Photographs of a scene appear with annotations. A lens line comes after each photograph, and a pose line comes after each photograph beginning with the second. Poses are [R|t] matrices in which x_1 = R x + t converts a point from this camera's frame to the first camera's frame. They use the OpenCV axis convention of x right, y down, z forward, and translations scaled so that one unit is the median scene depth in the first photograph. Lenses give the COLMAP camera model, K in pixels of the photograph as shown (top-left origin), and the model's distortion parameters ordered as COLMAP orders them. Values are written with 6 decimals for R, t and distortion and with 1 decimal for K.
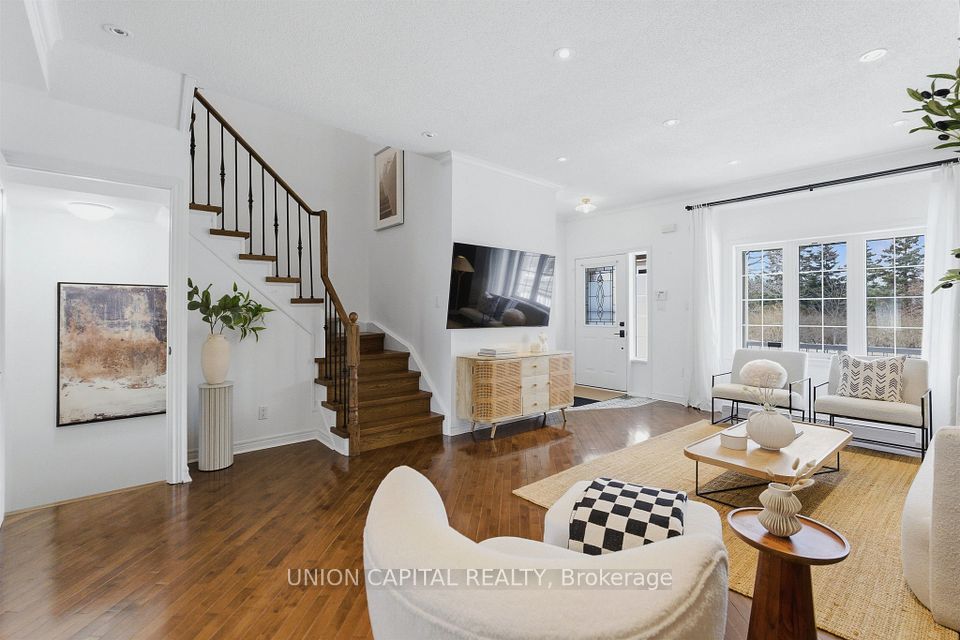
lens RADIAL K [[433.8, 0, 484.1], [0, 433.8, 312.9], [0, 0, 1]] dist [0.000729, 0.000164]
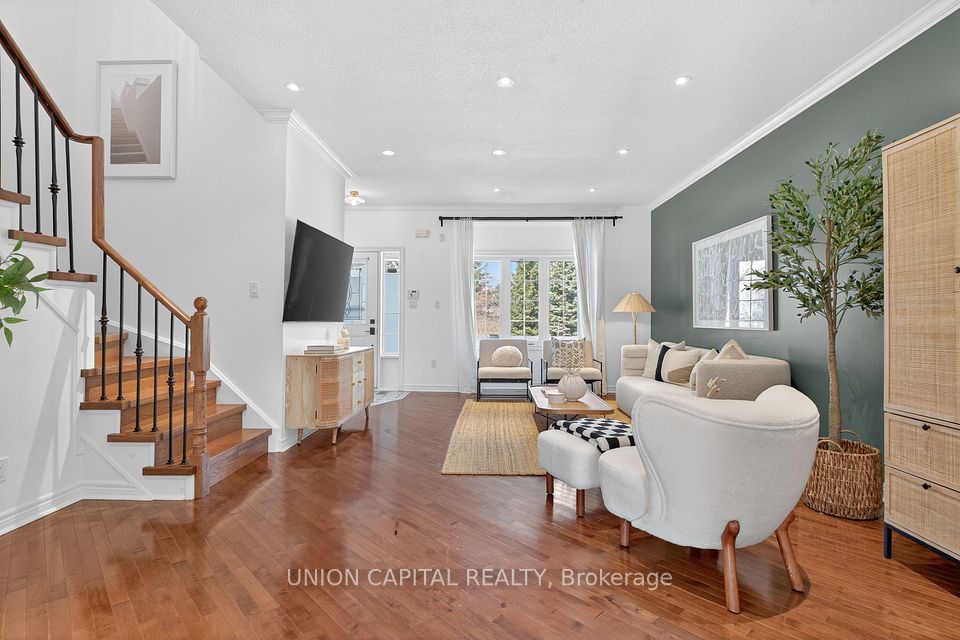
lens RADIAL K [[474.3, 0, 480.0], [0, 474.3, 320.0], [0, 0, 1]] dist [-0.001147, -0.000313]
pose [[0.672340, 0.000110, 0.740242, -0.499331], [-0.003303, 0.999990, 0.002852, 0.027927], [-0.740235, -0.004362, 0.672334, 0.112795]]
